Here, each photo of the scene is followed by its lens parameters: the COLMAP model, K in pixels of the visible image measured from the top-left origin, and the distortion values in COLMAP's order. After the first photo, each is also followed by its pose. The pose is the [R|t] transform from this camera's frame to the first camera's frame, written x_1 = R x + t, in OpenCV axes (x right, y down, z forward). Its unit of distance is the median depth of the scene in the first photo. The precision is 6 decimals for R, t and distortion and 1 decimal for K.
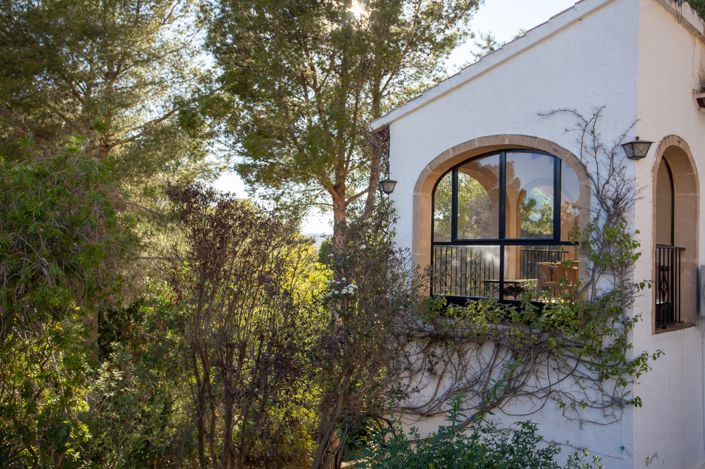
lens RADIAL K [[619.1, 0, 350.0], [0, 619.1, 237.0], [0, 0, 1]] dist [-0.014464, 0.094256]
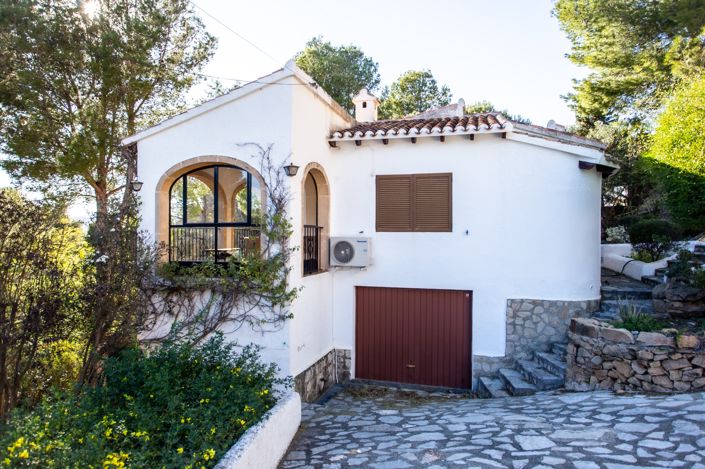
lens RADIAL K [[442.0, 0, 349.6], [0, 442.0, 234.9], [0, 0, 1]] dist [-0.061045, 0.050851]
pose [[0.880940, -0.021311, 0.472748, 0.017341], [0.004692, 0.999330, 0.036306, -0.004548], [-0.473204, -0.029766, 0.880450, -0.113372]]
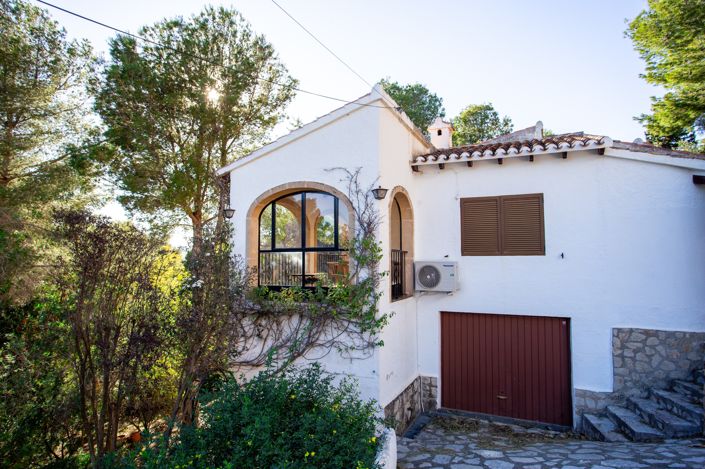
lens RADIAL K [[406.3, 0, 352.5], [0, 406.3, 234.5], [0, 0, 1]] dist [-0.073490, 0.052911]
pose [[0.941046, -0.003780, 0.338258, 0.013373], [0.014043, 0.999512, -0.027899, 0.000193], [-0.337988, 0.031005, 0.940640, -0.008136]]
